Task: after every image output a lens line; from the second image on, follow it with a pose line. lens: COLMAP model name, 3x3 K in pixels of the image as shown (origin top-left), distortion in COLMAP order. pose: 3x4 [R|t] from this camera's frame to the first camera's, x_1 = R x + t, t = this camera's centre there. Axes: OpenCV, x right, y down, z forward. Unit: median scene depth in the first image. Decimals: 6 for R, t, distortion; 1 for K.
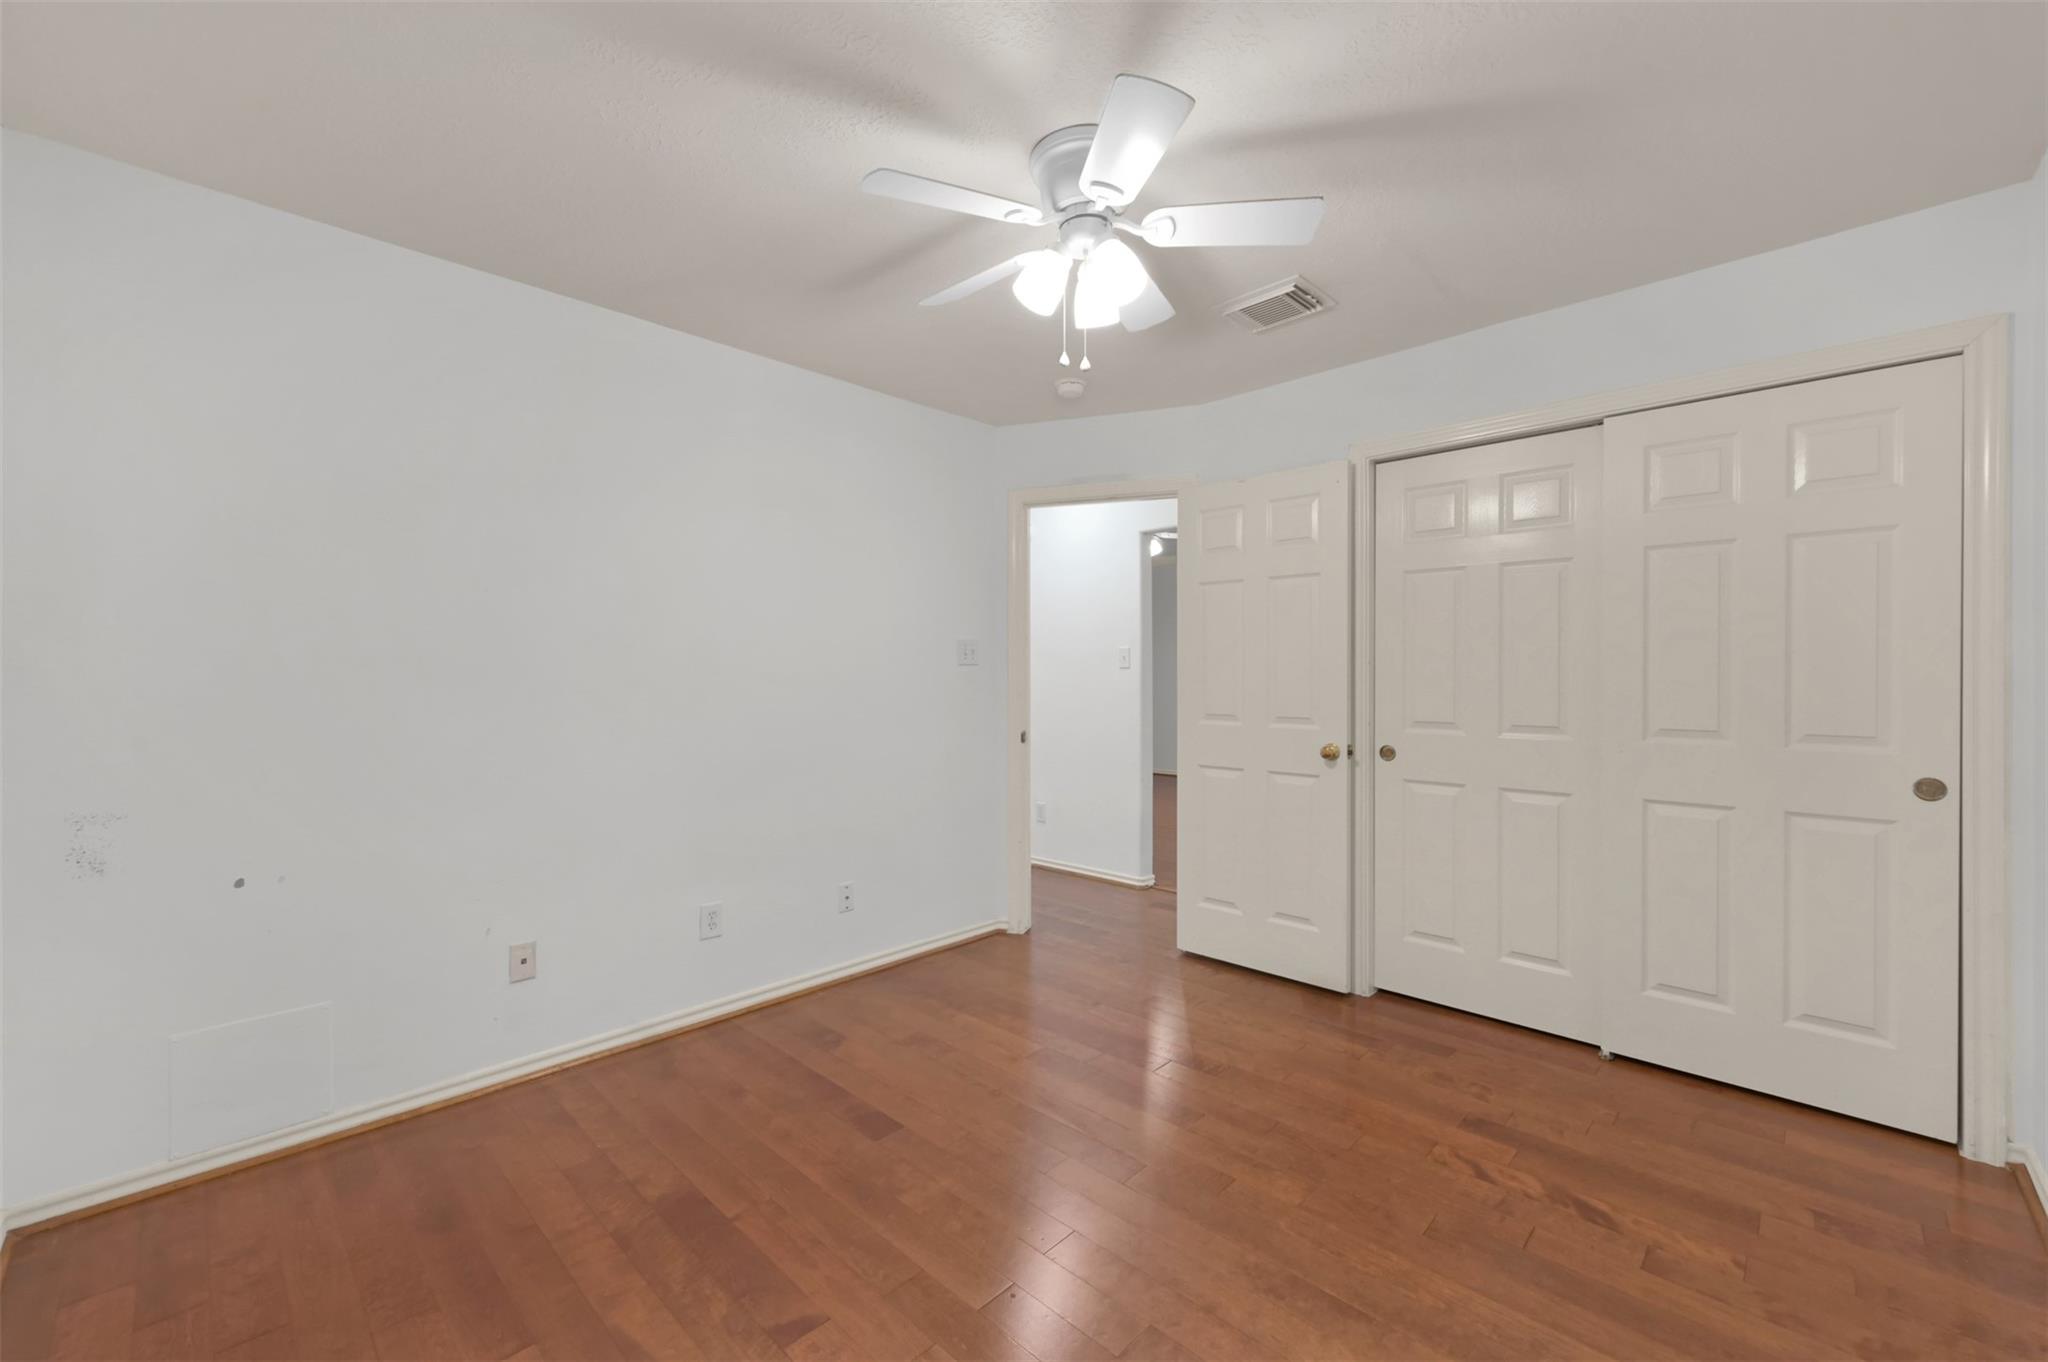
lens RADIAL K [[819.6, 0, 1029.5], [0, 819.6, 674.4], [0, 0, 1]] dist [-0.000069, 0.000007]
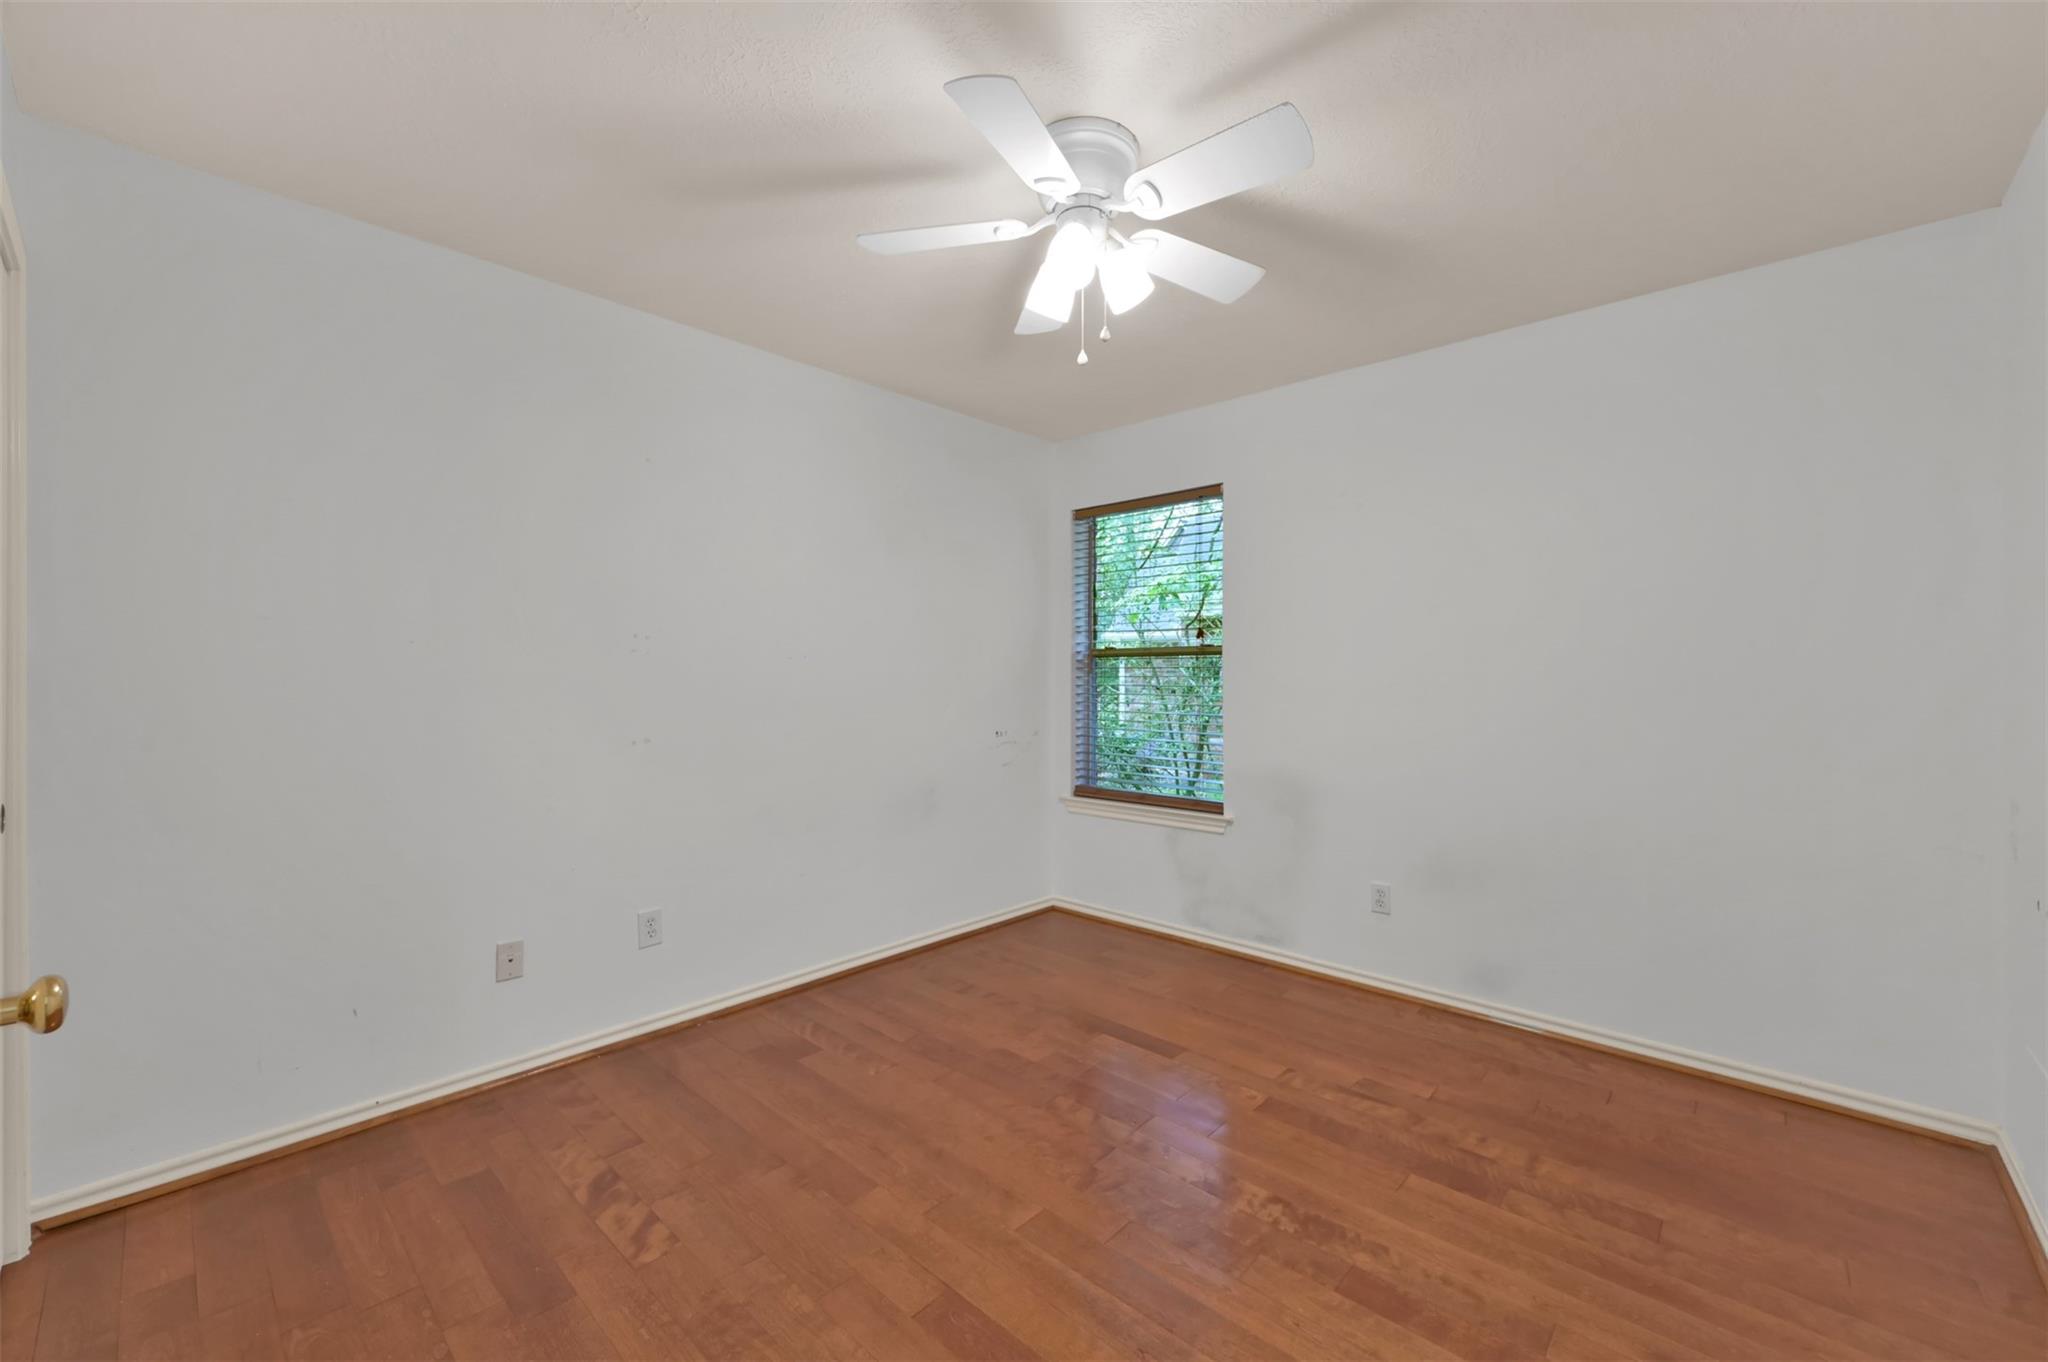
lens RADIAL K [[819.6, 0, 1029.5], [0, 819.6, 674.4], [0, 0, 1]] dist [-0.000069, 0.000007]
pose [[-0.999794, 0.005409, -0.019556, 0.142180], [0.005368, 0.999983, 0.002148, -0.000498], [0.019567, 0.002043, -0.999806, 1.910959]]
